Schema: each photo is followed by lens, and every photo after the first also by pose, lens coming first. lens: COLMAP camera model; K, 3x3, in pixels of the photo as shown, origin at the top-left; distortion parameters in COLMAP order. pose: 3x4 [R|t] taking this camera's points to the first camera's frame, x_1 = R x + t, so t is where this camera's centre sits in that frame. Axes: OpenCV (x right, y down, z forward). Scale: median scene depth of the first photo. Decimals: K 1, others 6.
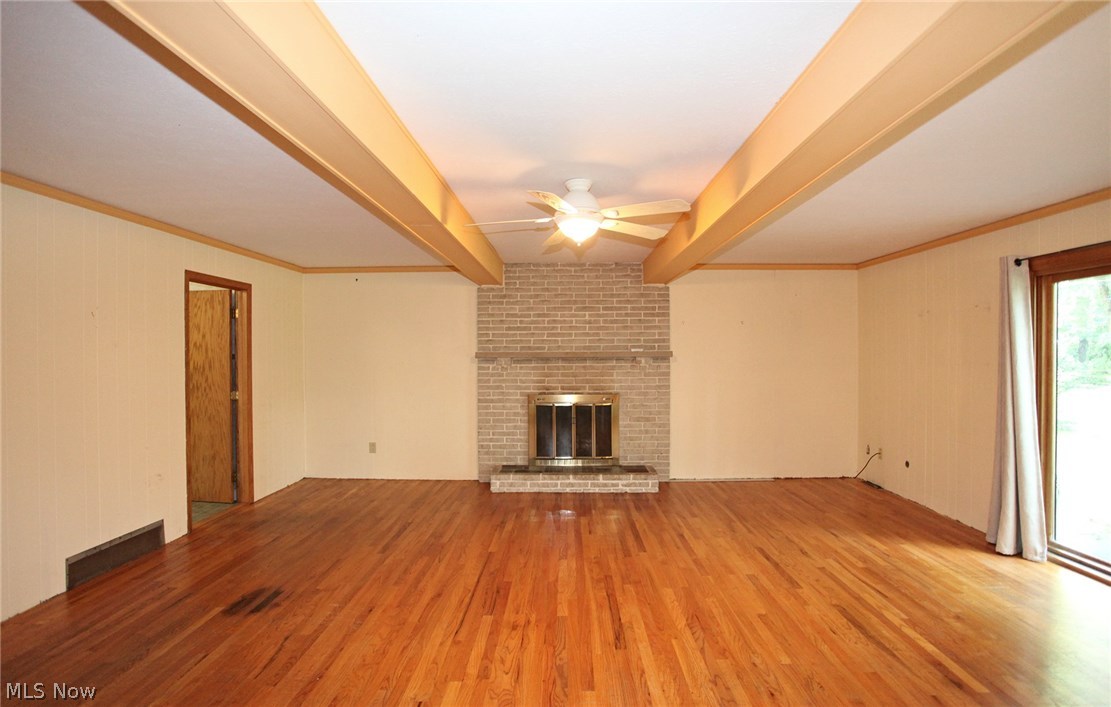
lens RADIAL K [[552.8, 0, 555.5], [0, 552.8, 353.5], [0, 0, 1]] dist [-0.073278, 0.030128]
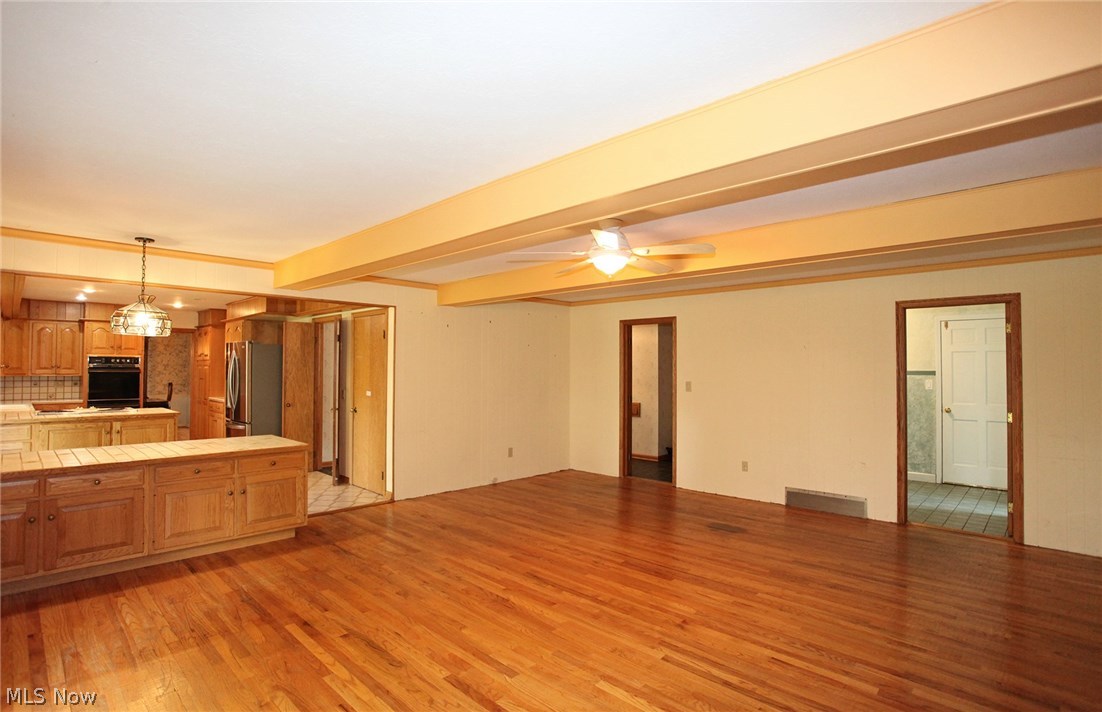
lens RADIAL K [[544.0, 0, 551.0], [0, 544.0, 356.0], [0, 0, 1]] dist [-0.049845, 0.001265]
pose [[-0.680593, -0.016740, -0.732470, 0.528473], [0.000463, 0.999729, -0.023278, -0.005004], [0.732661, -0.016182, -0.680401, 0.940942]]
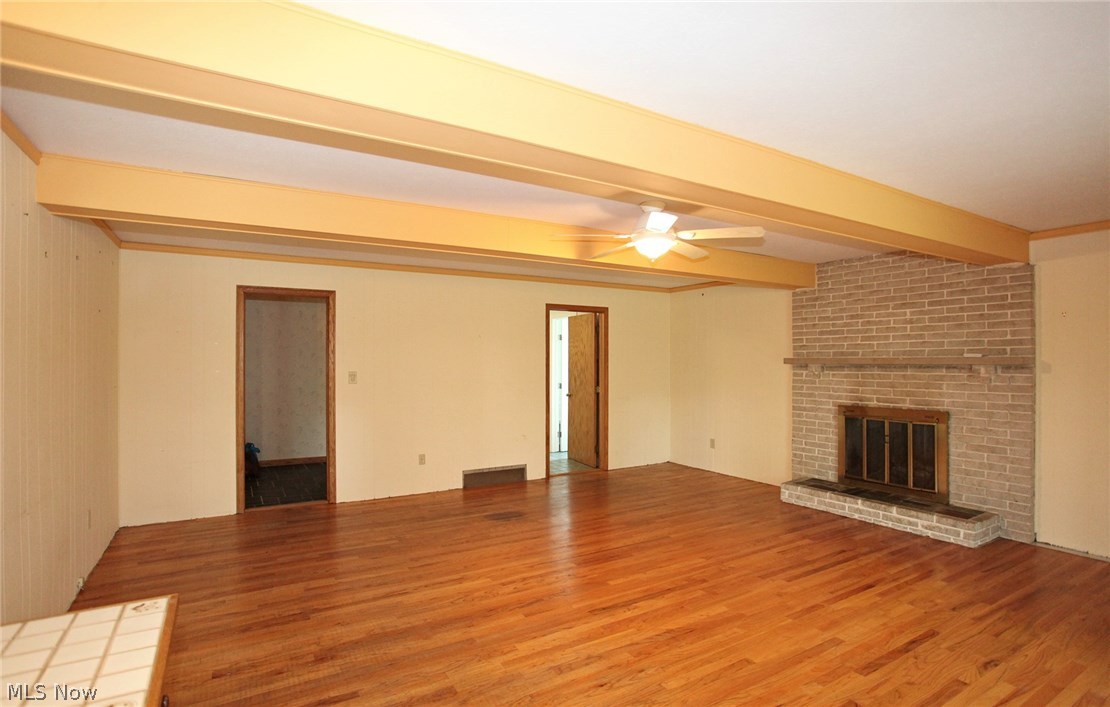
lens RADIAL K [[552.3, 0, 555.0], [0, 552.3, 353.5], [0, 0, 1]] dist [-0.073278, 0.030128]
pose [[0.536519, -0.006475, -0.843863, 0.488790], [-0.001699, 0.999960, -0.008753, -0.001577], [0.843887, 0.006130, 0.536487, 0.138594]]
